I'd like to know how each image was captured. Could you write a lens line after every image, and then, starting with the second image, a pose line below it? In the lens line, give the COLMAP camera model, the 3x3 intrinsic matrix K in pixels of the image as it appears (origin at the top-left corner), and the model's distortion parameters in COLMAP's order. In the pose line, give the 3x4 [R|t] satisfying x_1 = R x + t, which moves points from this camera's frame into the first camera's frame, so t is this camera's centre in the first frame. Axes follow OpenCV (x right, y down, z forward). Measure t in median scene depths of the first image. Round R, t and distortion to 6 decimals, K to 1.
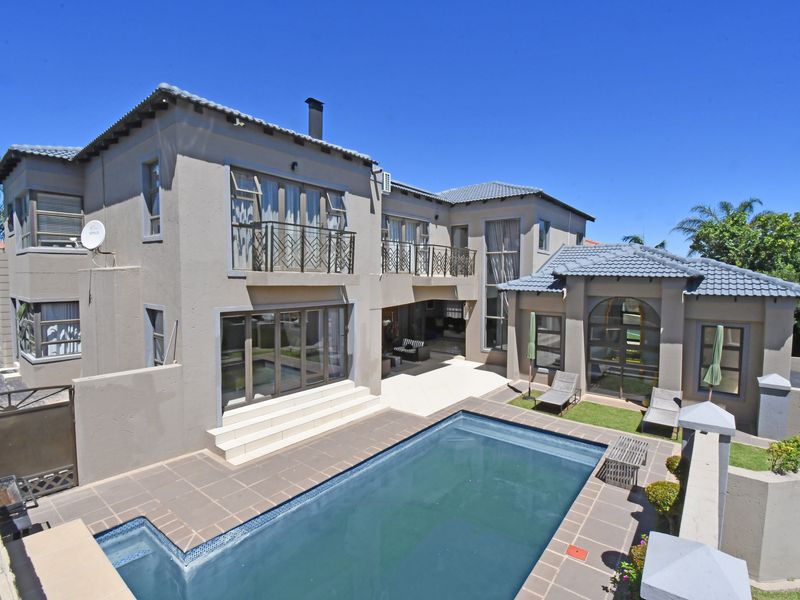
lens RADIAL K [[394.7, 0, 382.0], [0, 394.7, 300.5], [0, 0, 1]] dist [0.001269, -0.015989]
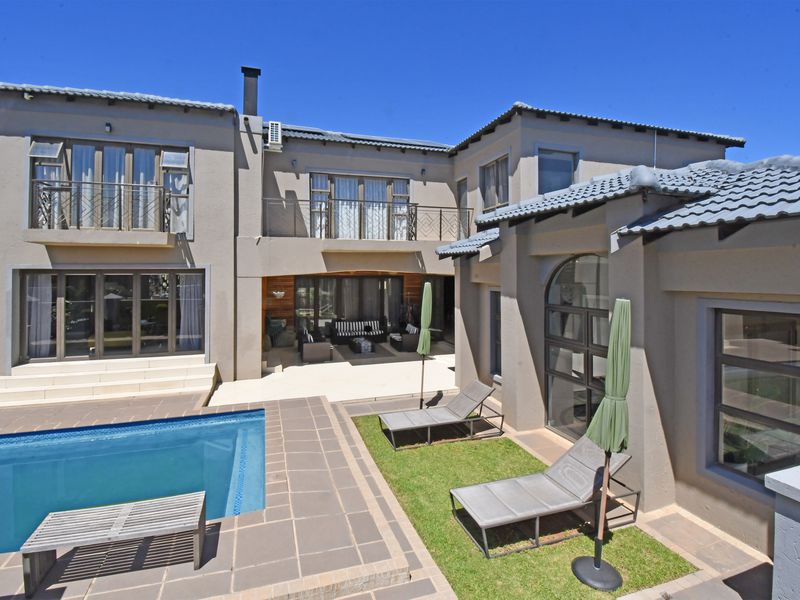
lens RADIAL K [[388.2, 0, 398.2], [0, 388.2, 270.4], [0, 0, 1]] dist [0.002295, -0.014054]
pose [[0.850242, -0.015220, -0.526171, 0.747110], [-0.020275, 0.997893, -0.061627, 0.055505], [0.526001, 0.063066, 0.848143, 0.471999]]
